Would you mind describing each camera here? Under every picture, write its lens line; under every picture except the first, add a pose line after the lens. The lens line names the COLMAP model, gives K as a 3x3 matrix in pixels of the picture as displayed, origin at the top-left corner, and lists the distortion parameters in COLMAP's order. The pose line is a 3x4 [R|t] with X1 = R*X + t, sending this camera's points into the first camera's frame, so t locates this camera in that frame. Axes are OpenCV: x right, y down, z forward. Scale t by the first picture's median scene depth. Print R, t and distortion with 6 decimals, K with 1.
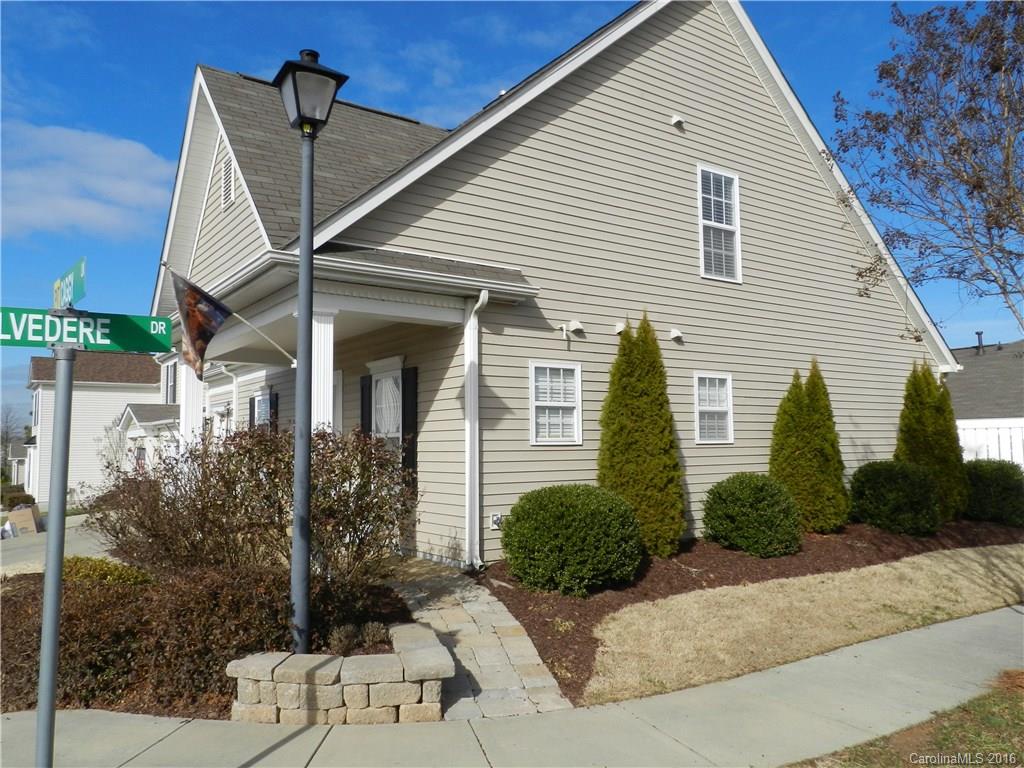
lens RADIAL K [[768.3, 0, 512.0], [0, 768.3, 384.0], [0, 0, 1]] dist [0.000466, -0.000225]
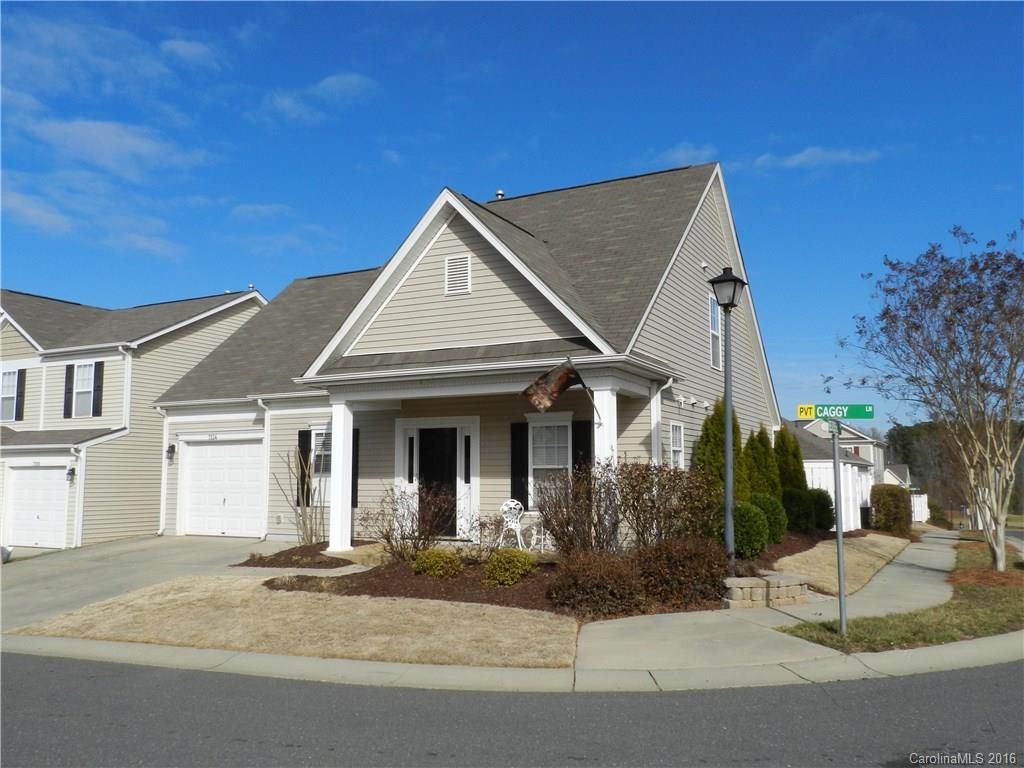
lens RADIAL K [[848.7, 0, 512.0], [0, 848.7, 384.0], [0, 0, 1]] dist [0.011009, 0.001784]
pose [[0.887989, 0.058905, 0.456076, -0.980688], [-0.044292, 0.998107, -0.042674, -0.015674], [-0.457726, 0.017693, 0.888917, -0.371089]]
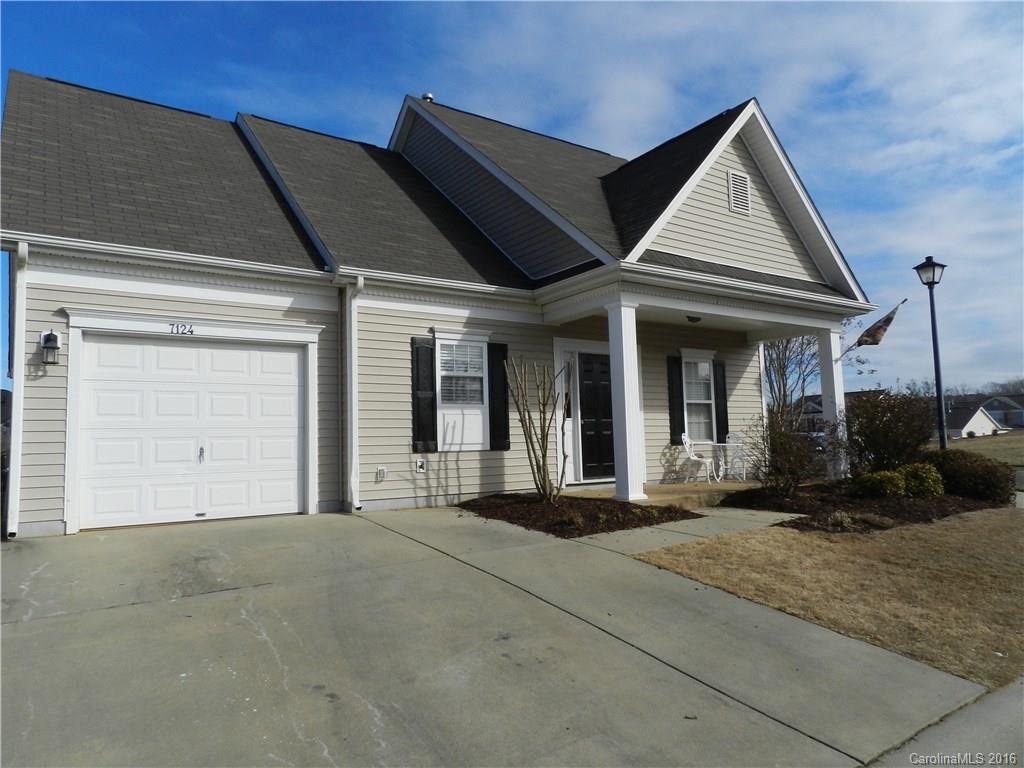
lens RADIAL K [[691.0, 0, 512.0], [0, 691.0, 384.0], [0, 0, 1]] dist [0.011378, 0.001023]
pose [[0.004025, 0.100953, 0.994883, -1.528176], [-0.052192, 0.993556, -0.100608, 0.191268], [-0.998629, -0.051520, 0.009268, 1.394917]]
